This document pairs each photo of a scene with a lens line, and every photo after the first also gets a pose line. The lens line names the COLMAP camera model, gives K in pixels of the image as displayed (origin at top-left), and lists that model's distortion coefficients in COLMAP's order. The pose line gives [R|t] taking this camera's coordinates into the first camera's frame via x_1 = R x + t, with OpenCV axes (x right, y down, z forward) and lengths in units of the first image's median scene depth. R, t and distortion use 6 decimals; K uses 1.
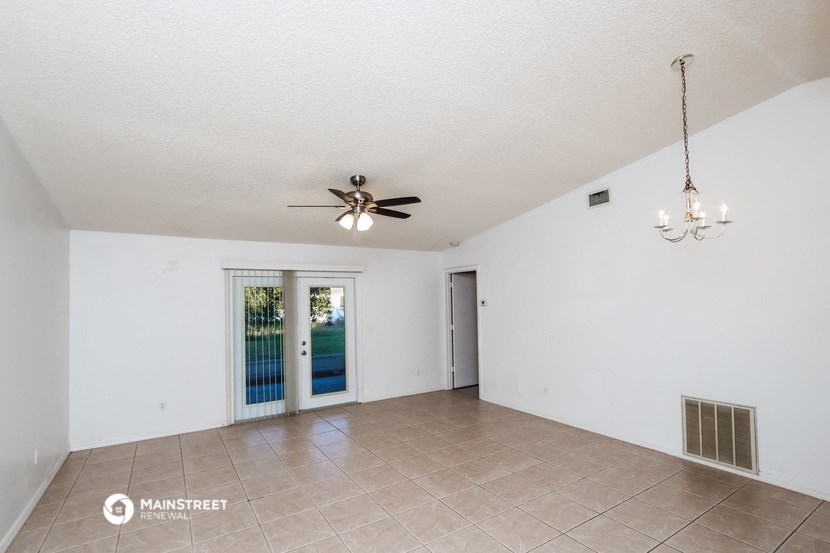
lens RADIAL K [[378.6, 0, 419.6], [0, 378.6, 291.9], [0, 0, 1]] dist [0.000386, 0.000133]
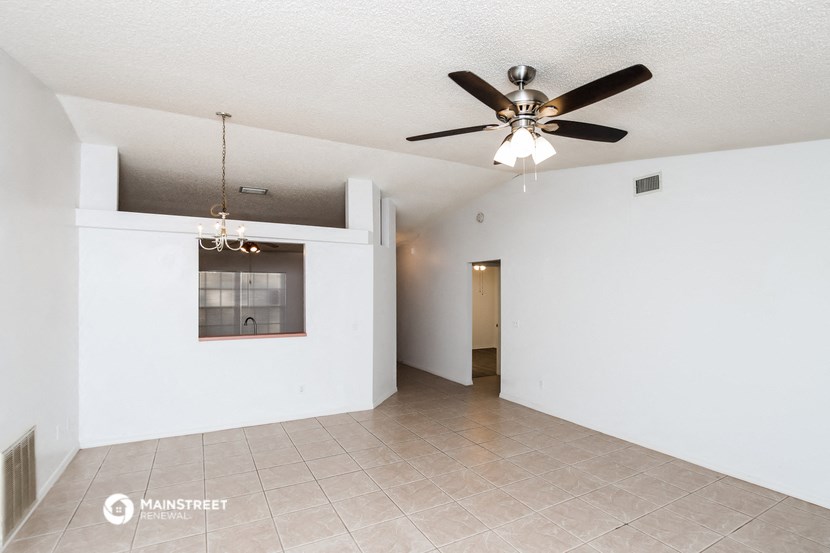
lens RADIAL K [[397.7, 0, 415.0], [0, 397.7, 276.5], [0, 0, 1]] dist [-0.036419, -0.000449]
pose [[0.997184, 0.036650, -0.065421, -0.080073], [-0.037165, 0.999287, -0.006681, 0.005759], [0.065130, 0.009093, 0.997835, 0.117564]]
